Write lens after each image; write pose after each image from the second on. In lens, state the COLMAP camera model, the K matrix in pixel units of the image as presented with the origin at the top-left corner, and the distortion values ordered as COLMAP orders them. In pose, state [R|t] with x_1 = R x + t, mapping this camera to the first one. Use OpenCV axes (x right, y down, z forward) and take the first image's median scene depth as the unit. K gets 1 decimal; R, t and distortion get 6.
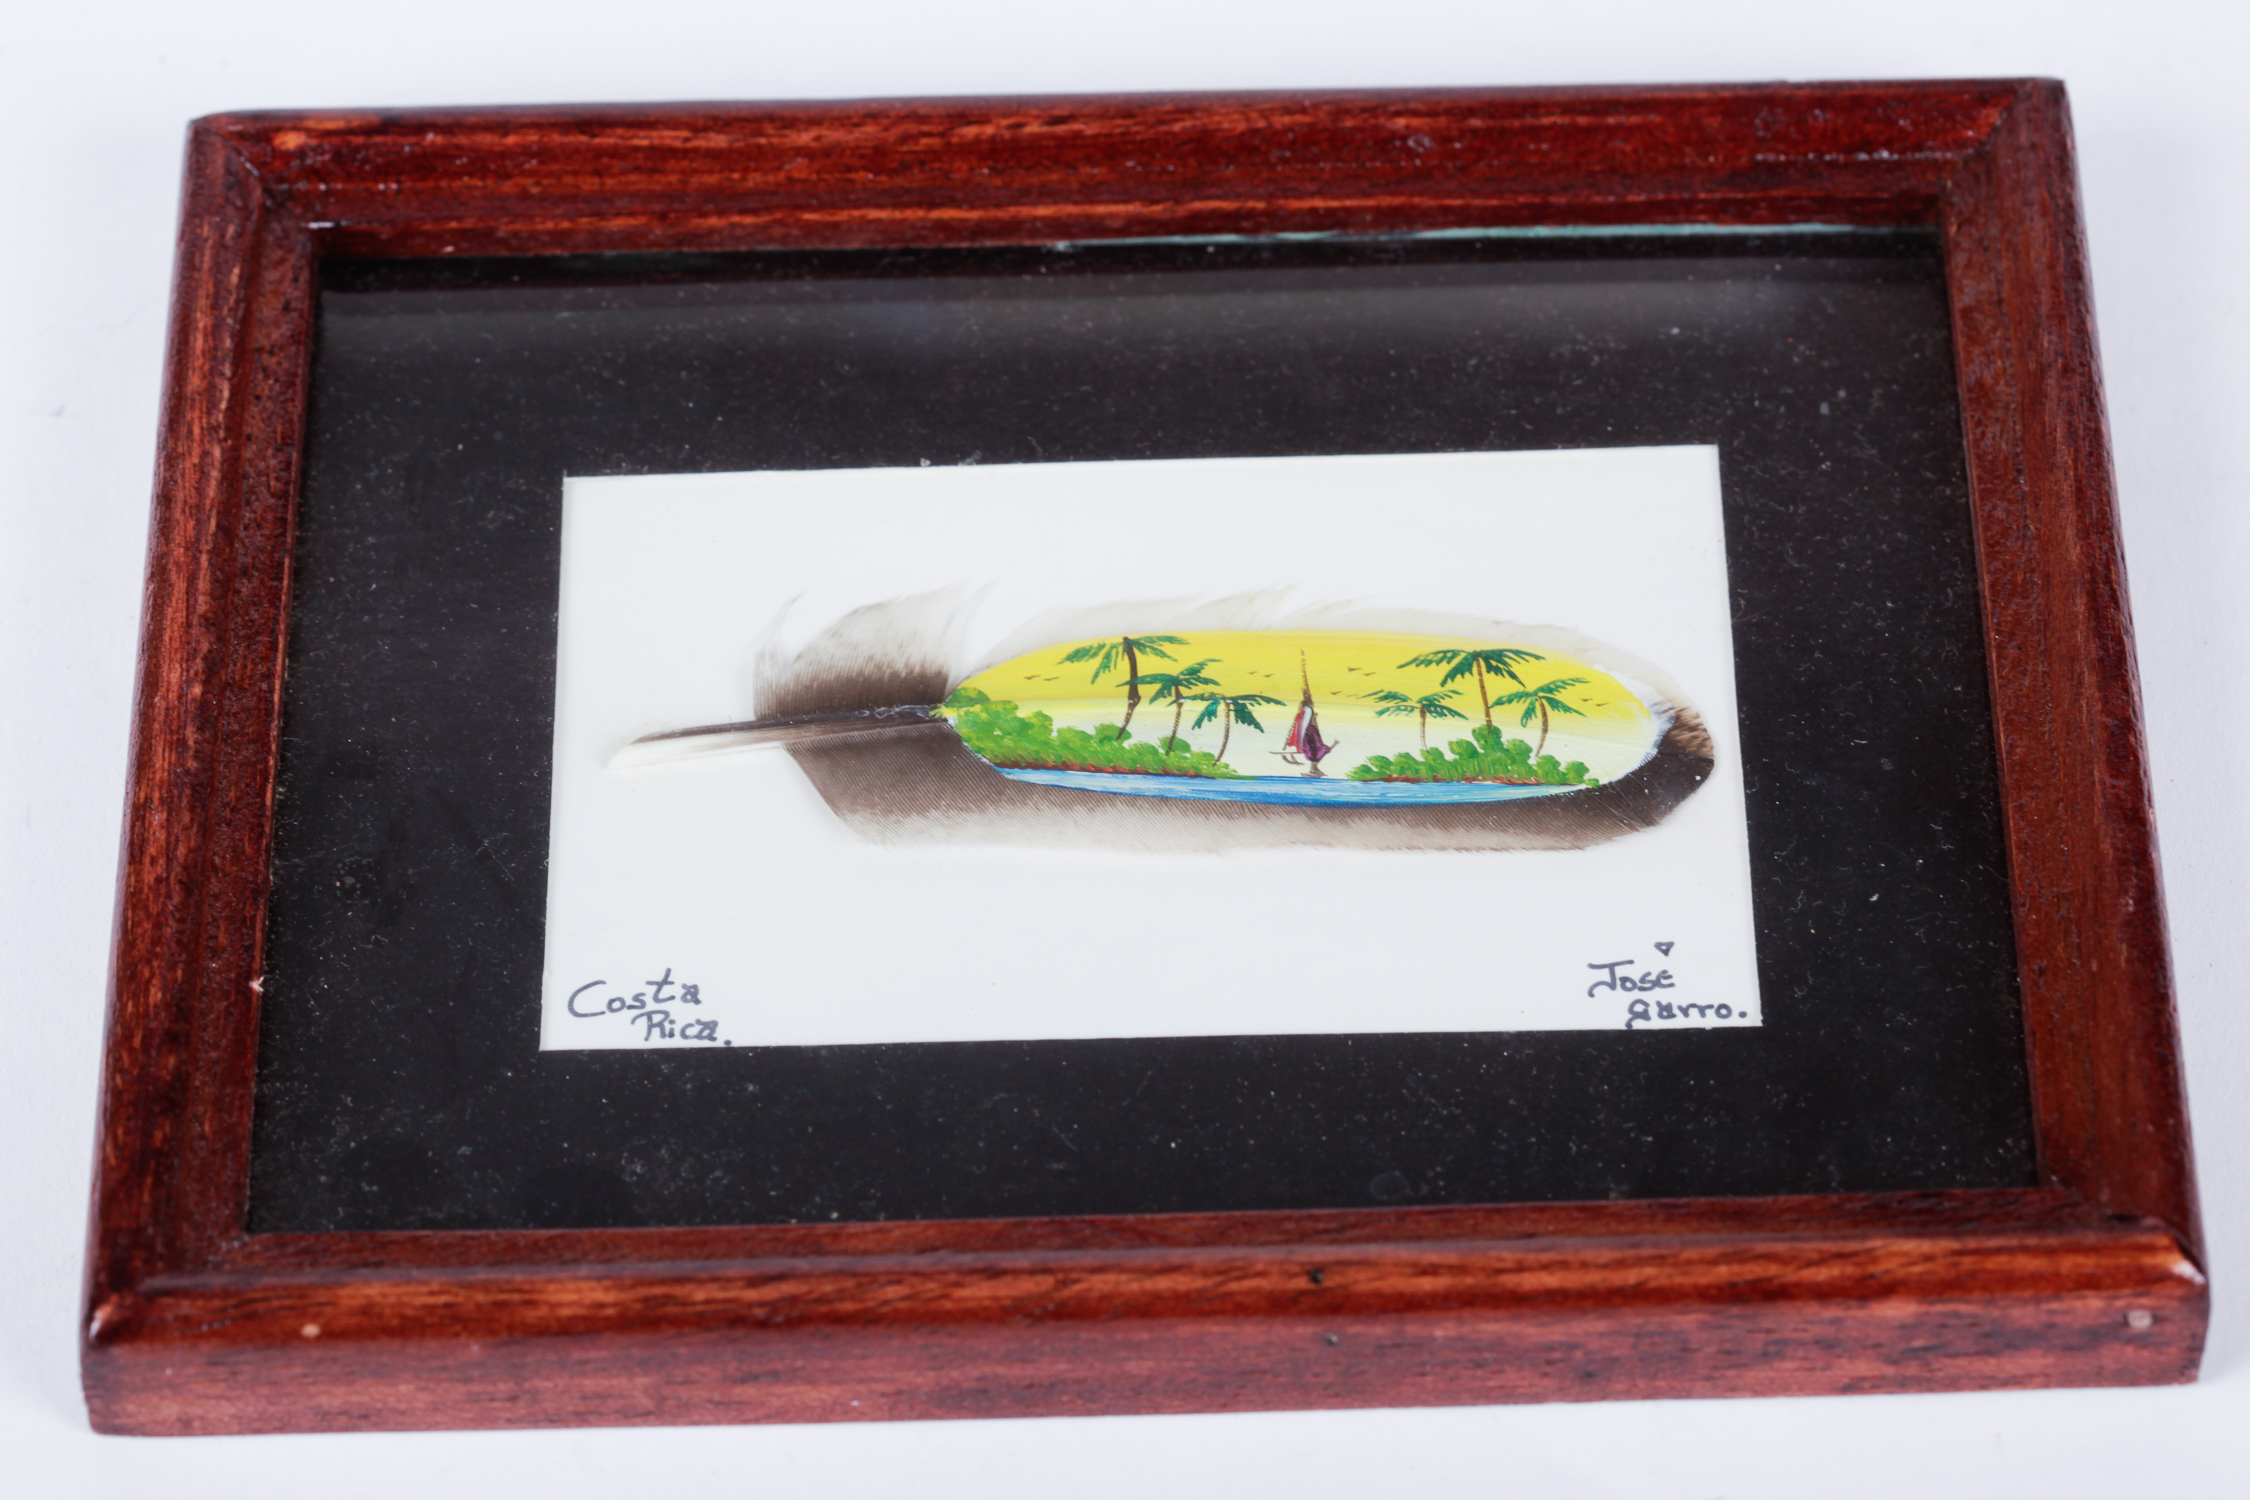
lens RADIAL K [[10308.7, 0, 1125.0], [0, 10308.7, 750.0], [0, 0, 1]] dist [-0.119156, -7.043188]
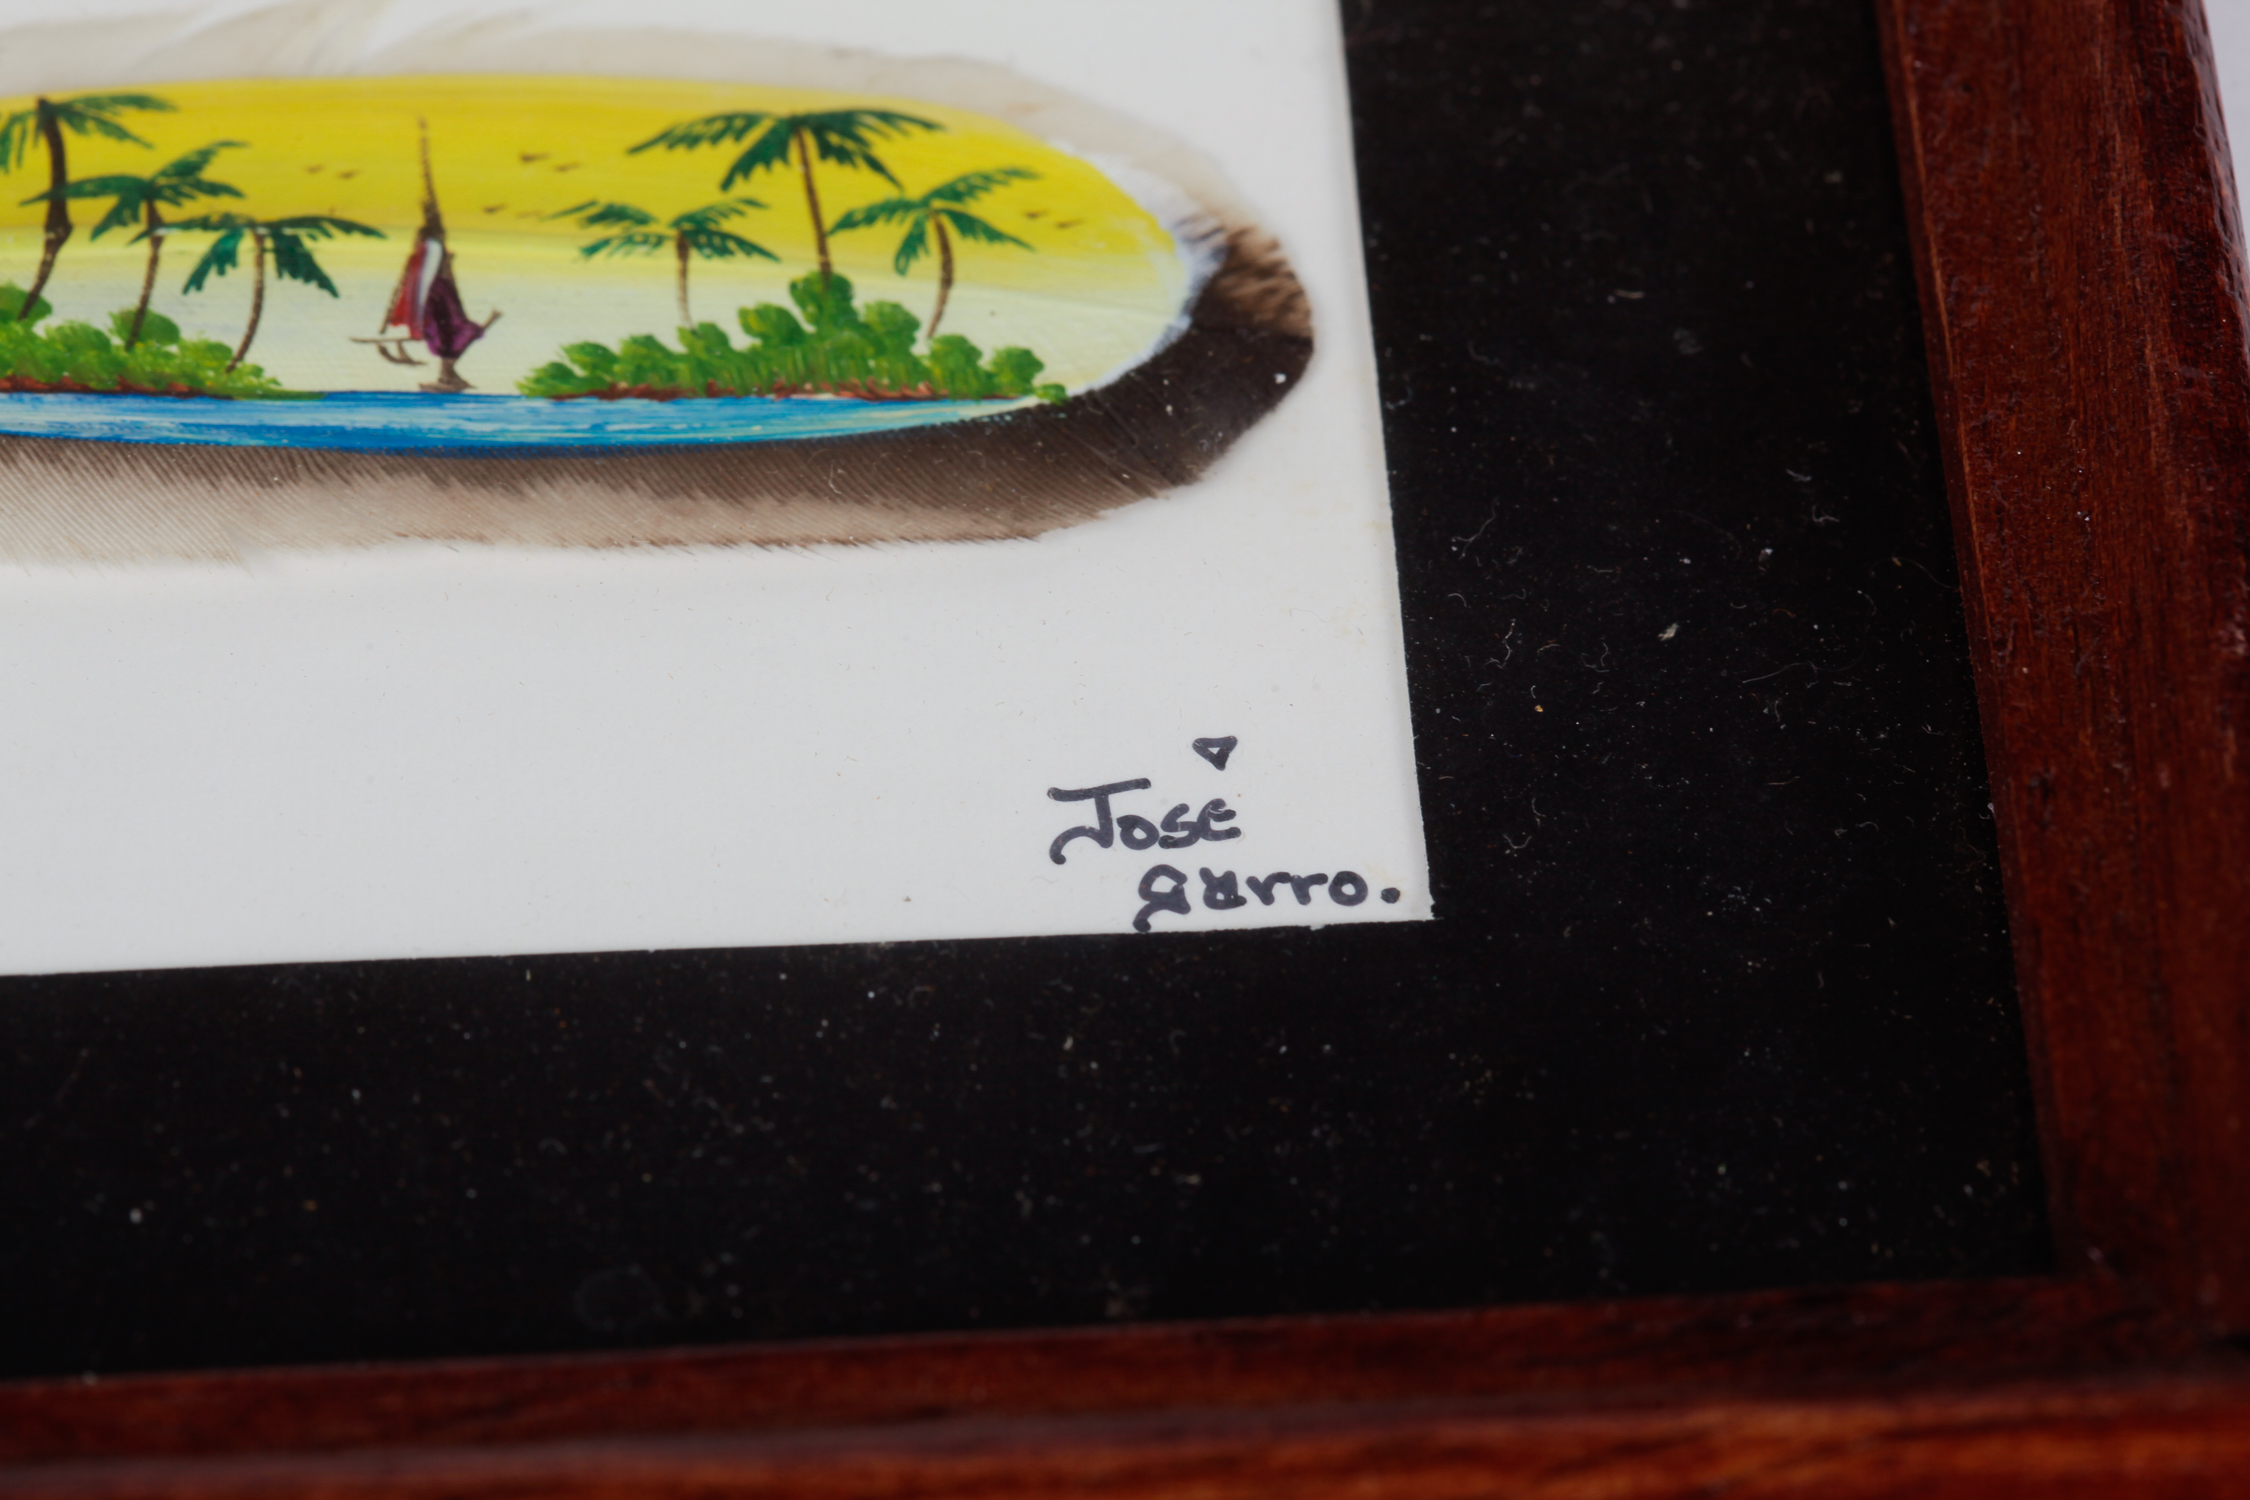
lens RADIAL K [[10308.7, 0, 1125.0], [0, 10308.7, 750.0], [0, 0, 1]] dist [-0.119156, -7.043188]
pose [[0.998297, -0.019359, 0.055039, 0.022949], [0.017321, 0.999155, 0.037277, 0.002004], [-0.055714, -0.036260, 0.997788, 0.538986]]
